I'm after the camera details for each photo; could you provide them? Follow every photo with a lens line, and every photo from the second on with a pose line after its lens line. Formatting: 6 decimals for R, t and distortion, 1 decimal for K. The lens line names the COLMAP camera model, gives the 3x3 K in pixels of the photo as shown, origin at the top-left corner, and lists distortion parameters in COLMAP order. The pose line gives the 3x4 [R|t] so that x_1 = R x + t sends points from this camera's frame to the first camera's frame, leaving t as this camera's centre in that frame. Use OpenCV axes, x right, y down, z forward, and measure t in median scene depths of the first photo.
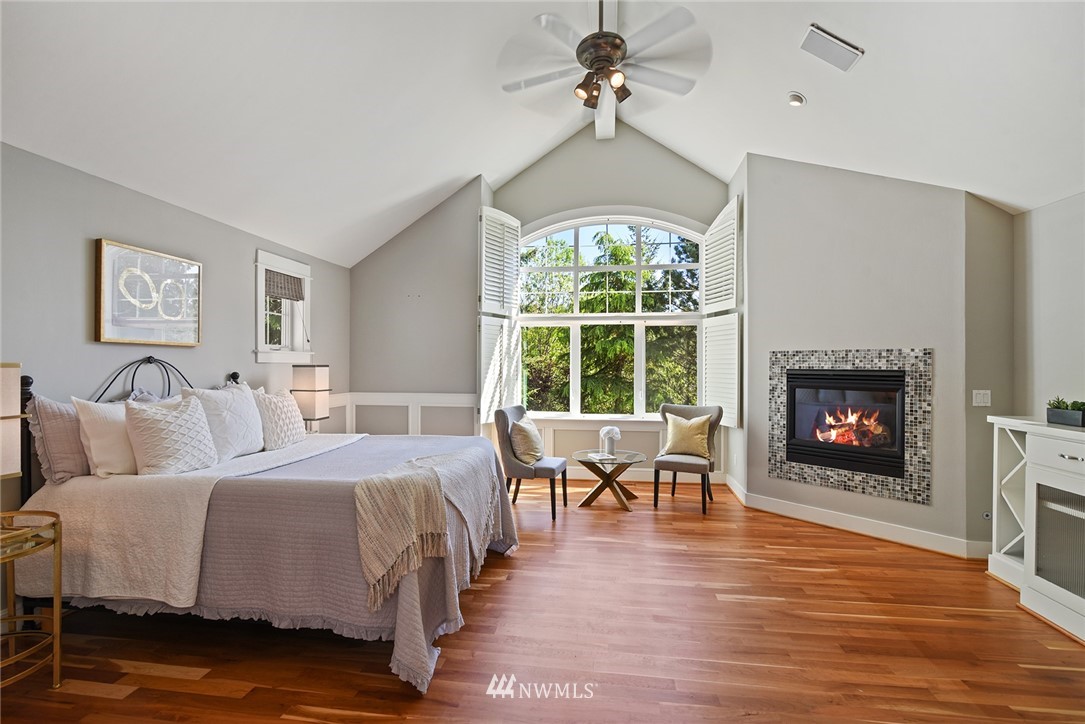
lens RADIAL K [[518.2, 0, 542.5], [0, 518.2, 362.0], [0, 0, 1]] dist [-0.004380, -0.000693]
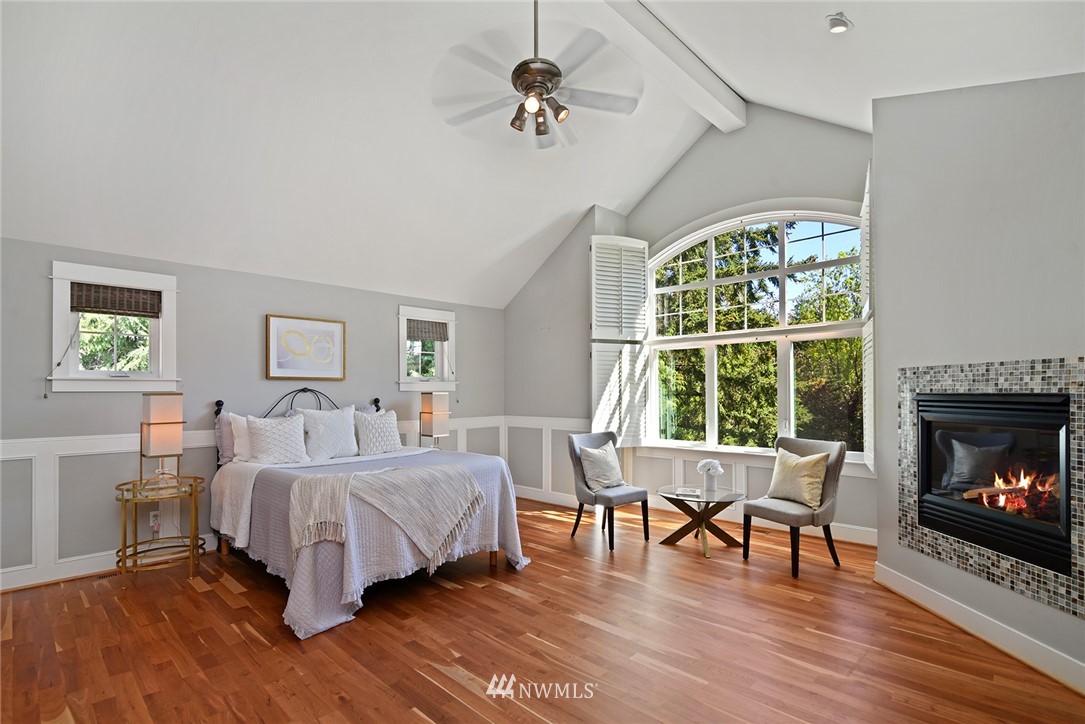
lens RADIAL K [[522.5, 0, 544.1], [0, 522.5, 383.7], [0, 0, 1]] dist [-0.001709, 0.000427]
pose [[0.801436, -0.017478, -0.597825, 0.485126], [0.011952, 0.999841, -0.013208, 0.004282], [0.597961, 0.003441, 0.801518, 0.132650]]
